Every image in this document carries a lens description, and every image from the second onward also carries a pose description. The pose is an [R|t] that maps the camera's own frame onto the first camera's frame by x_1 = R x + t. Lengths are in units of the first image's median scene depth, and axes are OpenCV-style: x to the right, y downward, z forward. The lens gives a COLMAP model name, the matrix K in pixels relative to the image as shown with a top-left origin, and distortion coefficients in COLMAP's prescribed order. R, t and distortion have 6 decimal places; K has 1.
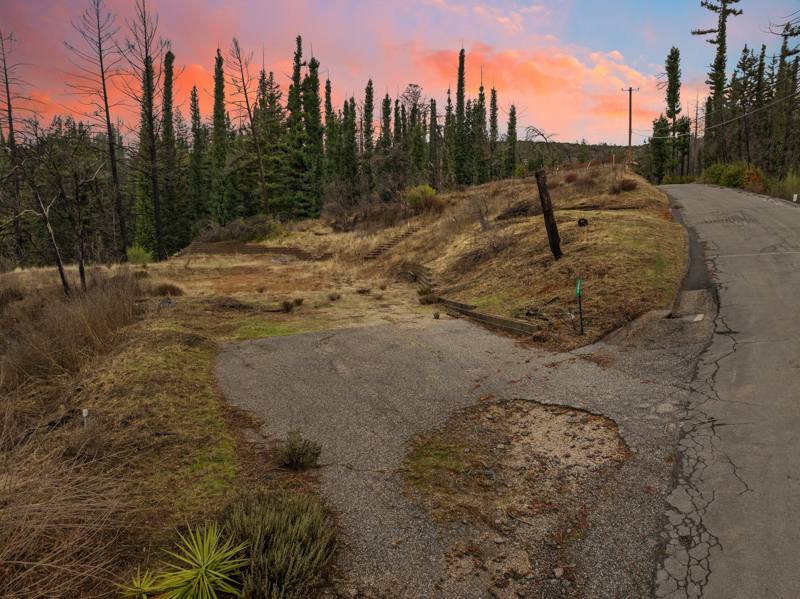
lens RADIAL K [[563.8, 0, 400.0], [0, 563.8, 299.5], [0, 0, 1]] dist [-0.045978, 0.009692]
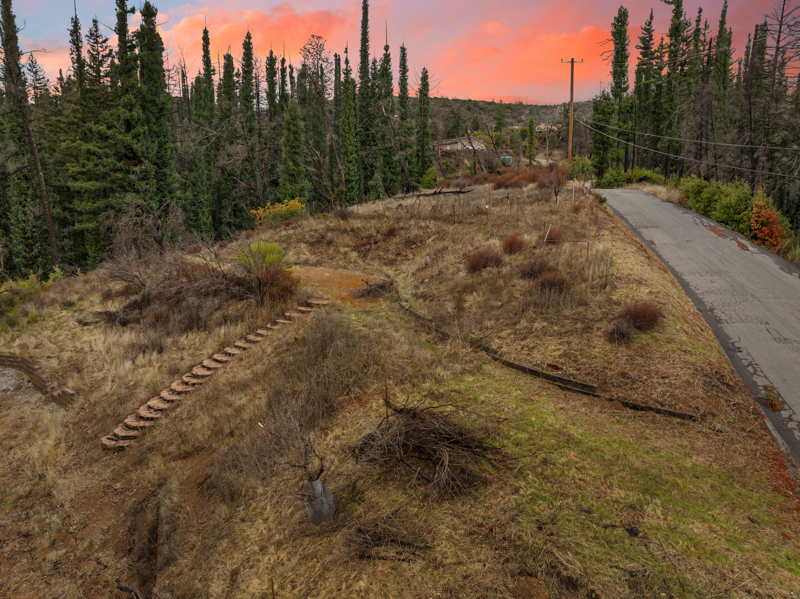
lens RADIAL K [[563.8, 0, 400.0], [0, 563.8, 299.5], [0, 0, 1]] dist [-0.045978, 0.009692]
pose [[0.989490, -0.027045, 0.142051, 0.037650], [0.015879, 0.996736, 0.079157, -0.070869], [-0.143728, -0.076070, 0.986689, 0.155322]]
